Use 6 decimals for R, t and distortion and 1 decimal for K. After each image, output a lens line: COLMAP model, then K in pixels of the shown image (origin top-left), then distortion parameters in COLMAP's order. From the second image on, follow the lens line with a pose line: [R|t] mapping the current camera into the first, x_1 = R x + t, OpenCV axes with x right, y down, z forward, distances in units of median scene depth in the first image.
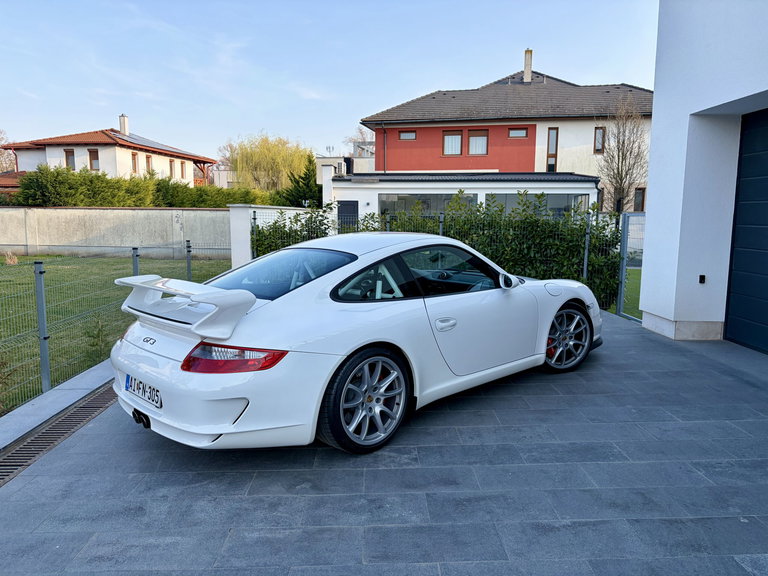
lens RADIAL K [[579.3, 0, 381.5], [0, 579.3, 291.2], [0, 0, 1]] dist [0.047829, -0.049215]
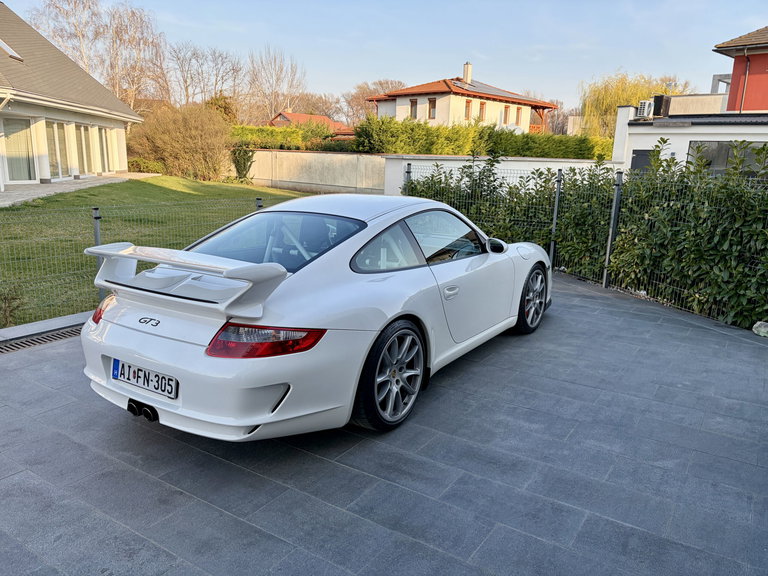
lens RADIAL K [[579.3, 0, 380.2], [0, 579.3, 287.8], [0, 0, 1]] dist [0.047829, -0.049215]
pose [[0.817291, 0.145721, -0.557494, 0.090380], [-0.099455, 0.988649, 0.112618, -0.015244], [0.567577, -0.036596, 0.822507, 0.080207]]
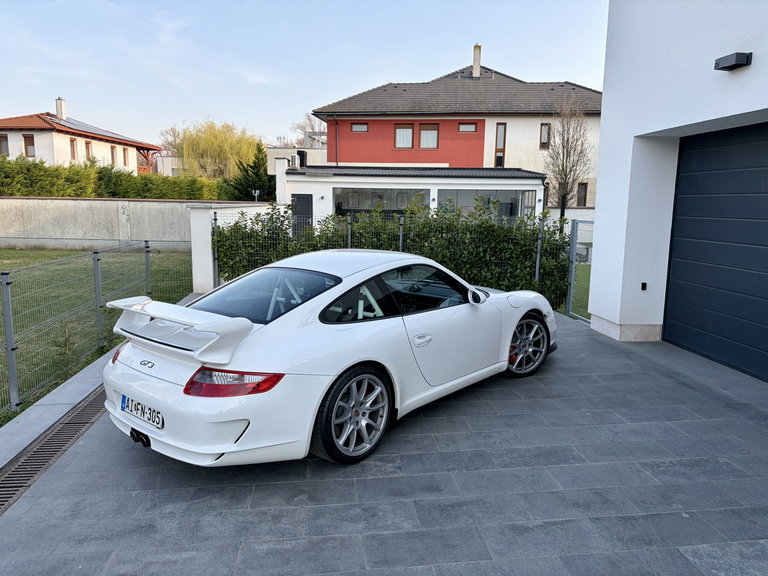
lens RADIAL K [[579.3, 0, 383.8], [0, 579.3, 291.6], [0, 0, 1]] dist [0.047829, -0.049215]
pose [[0.995781, -0.006296, 0.091549, -0.007545], [0.004294, 0.999748, 0.022055, -0.007308], [-0.091665, -0.021569, 0.995556, -0.009000]]
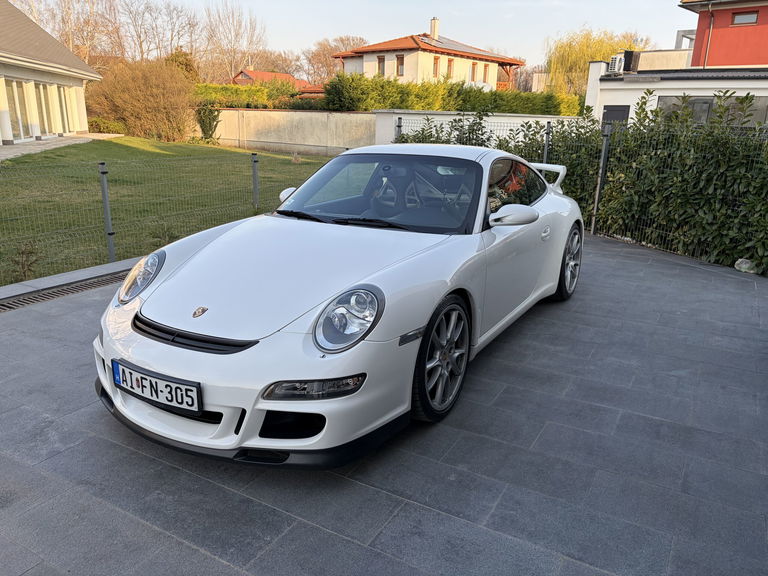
lens RADIAL K [[579.3, 0, 378.8], [0, 579.3, 287.9], [0, 0, 1]] dist [0.047829, -0.049215]
pose [[0.850655, 0.161666, -0.500249, 0.083708], [-0.085994, 0.981517, 0.170968, -0.010129], [0.518643, -0.102417, 0.848835, 0.063900]]
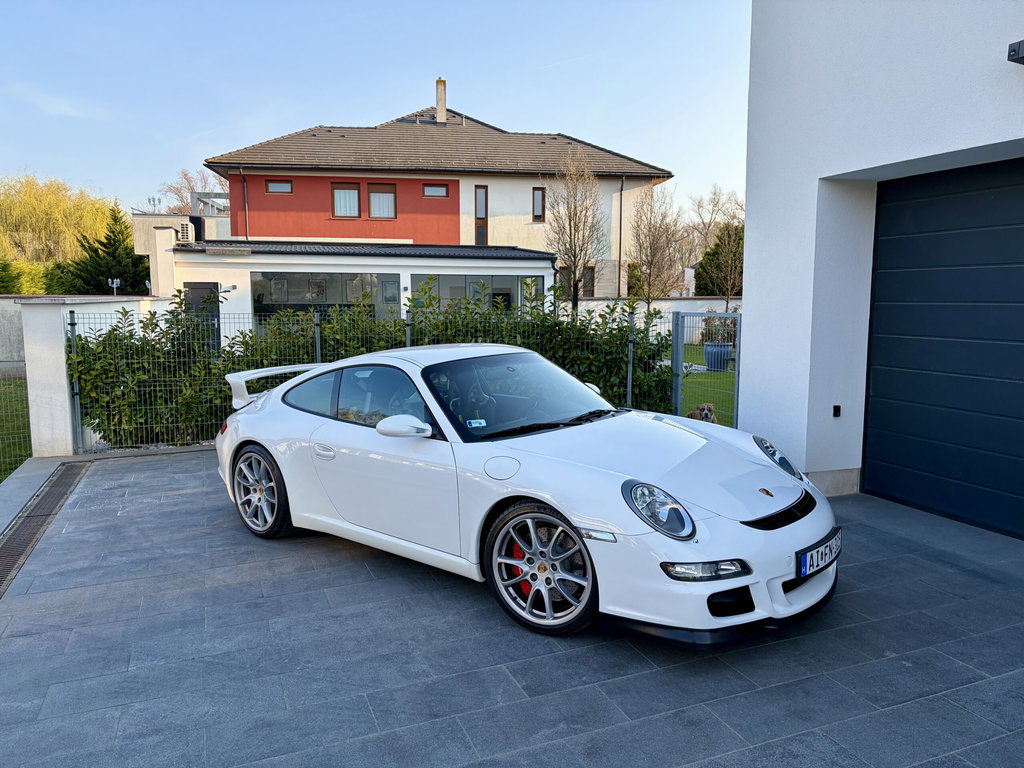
lens RADIAL K [[772.4, 0, 510.6], [0, 772.4, 389.6], [0, 0, 1]] dist [0.047829, -0.049215]
pose [[0.937602, -0.047962, 0.344387, -0.028518], [0.051768, 0.998657, -0.001859, -0.012953], [-0.343835, 0.019571, 0.938826, 0.050001]]
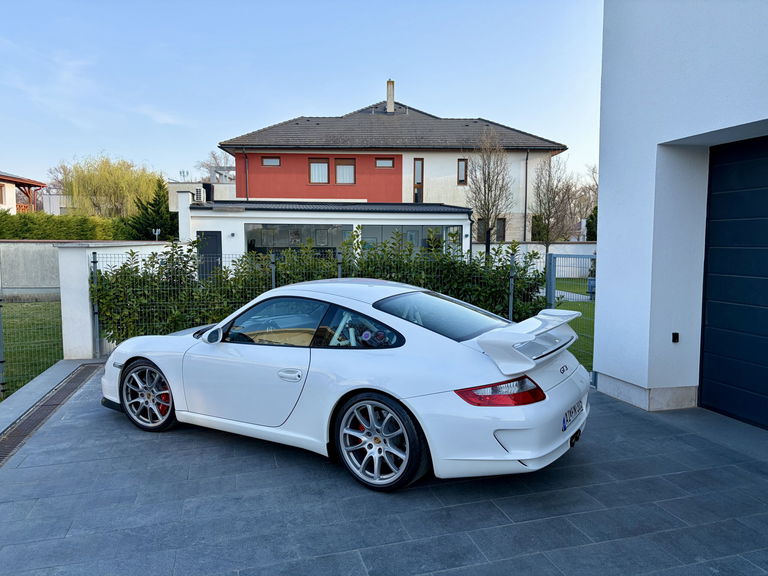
lens RADIAL K [[579.3, 0, 384.1], [0, 579.3, 290.7], [0, 0, 1]] dist [0.047829, -0.049215]
pose [[0.969848, -0.027164, 0.242192, -0.012191], [0.038249, 0.998419, -0.041187, -0.013751], [-0.240691, 0.049209, 0.969354, 0.055673]]
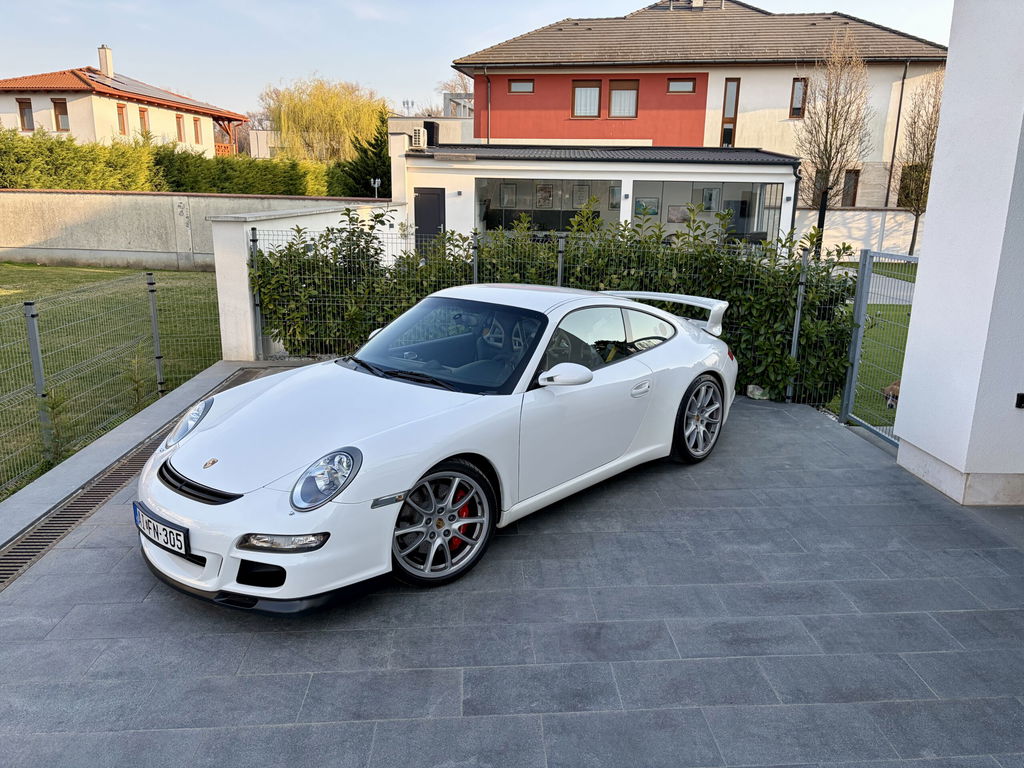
lens RADIAL K [[772.4, 0, 516.6], [0, 772.4, 388.1], [0, 0, 1]] dist [0.047829, -0.049215]
pose [[0.999402, 0.002557, 0.034470, 0.009339], [-0.006525, 0.993285, 0.115506, -0.022654], [-0.033943, -0.115661, 0.992709, 0.056689]]
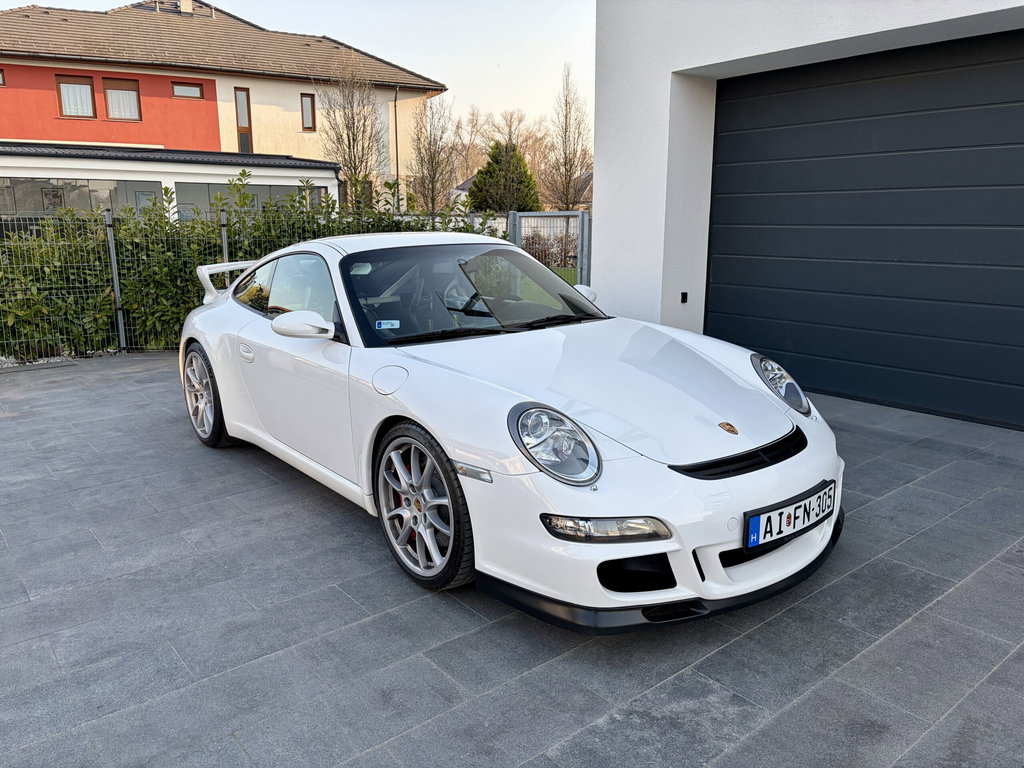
lens RADIAL K [[772.4, 0, 513.5], [0, 772.4, 383.7], [0, 0, 1]] dist [0.047829, -0.049215]
pose [[0.789351, -0.131096, 0.599783, -0.049845], [0.082829, 0.990744, 0.107541, -0.007242], [-0.608329, -0.035208, 0.792903, 0.064881]]
